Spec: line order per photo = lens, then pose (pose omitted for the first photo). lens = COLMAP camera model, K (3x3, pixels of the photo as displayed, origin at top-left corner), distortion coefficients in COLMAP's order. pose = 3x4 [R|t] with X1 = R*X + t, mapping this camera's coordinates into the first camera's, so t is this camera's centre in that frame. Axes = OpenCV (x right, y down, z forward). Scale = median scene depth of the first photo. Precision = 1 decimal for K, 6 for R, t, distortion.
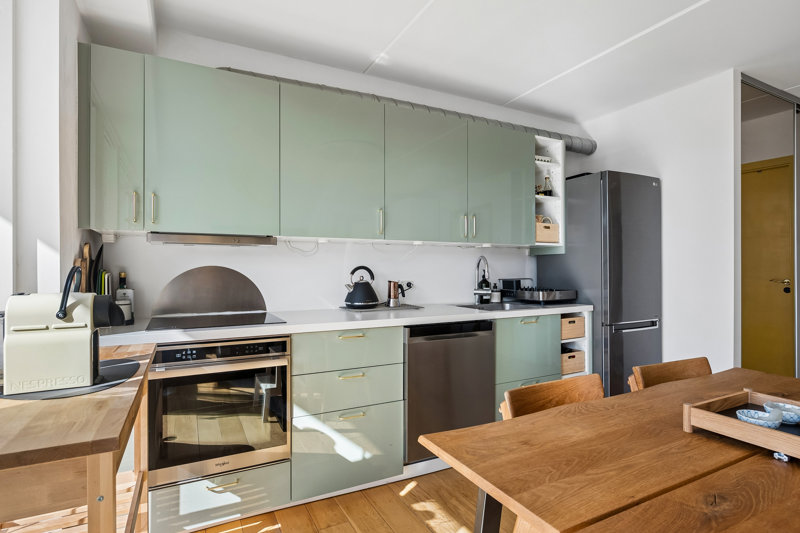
lens RADIAL K [[411.9, 0, 400.0], [0, 411.9, 266.5], [0, 0, 1]] dist [-0.002036, -0.000275]
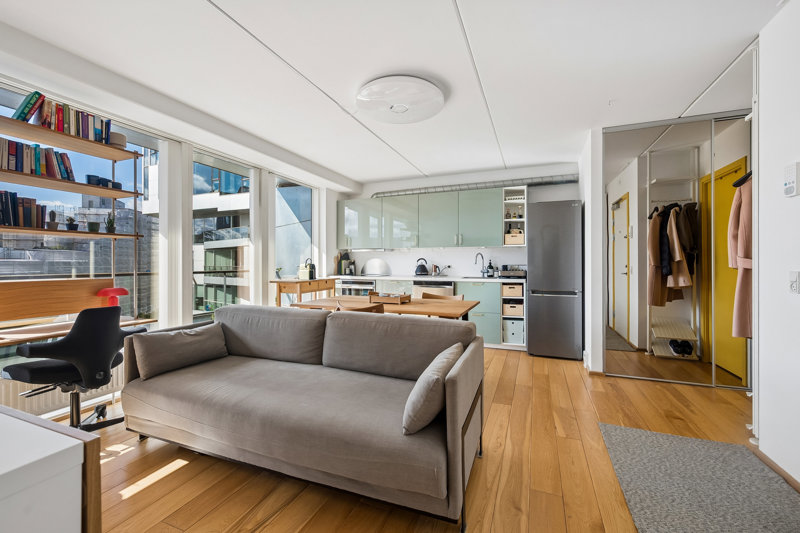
lens RADIAL K [[331.9, 0, 401.4], [0, 331.9, 260.9], [0, 0, 1]] dist [-0.001923, -0.000353]
pose [[0.648630, -0.000831, -0.761104, 1.300125], [0.001848, 0.999998, 0.000483, 0.013348], [0.761102, -0.001720, 0.648630, -0.370992]]
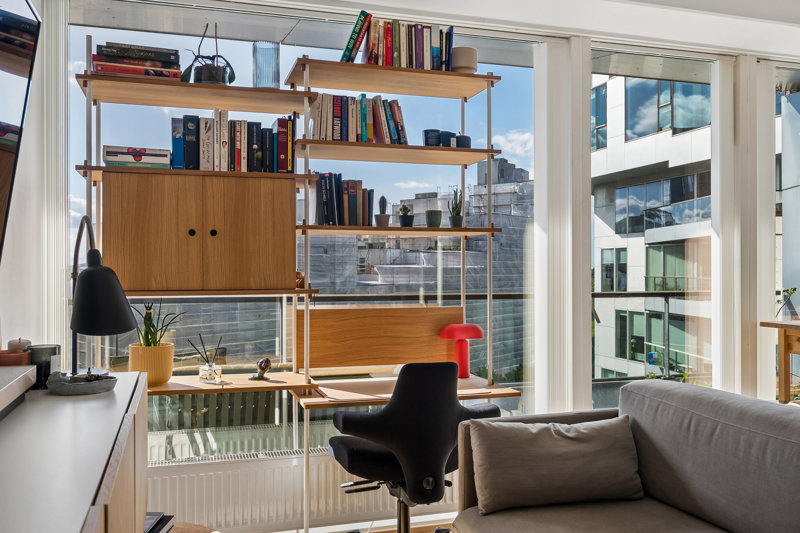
lens RADIAL K [[694.0, 0, 400.0], [0, 694.0, 266.5], [0, 0, 1]] dist [-0.004409, 0.001311]
pose [[-0.176086, -0.000071, -0.984375, 1.159108], [0.006085, 0.999981, -0.001161, -0.003246], [0.984356, -0.006194, -0.176082, -0.281075]]
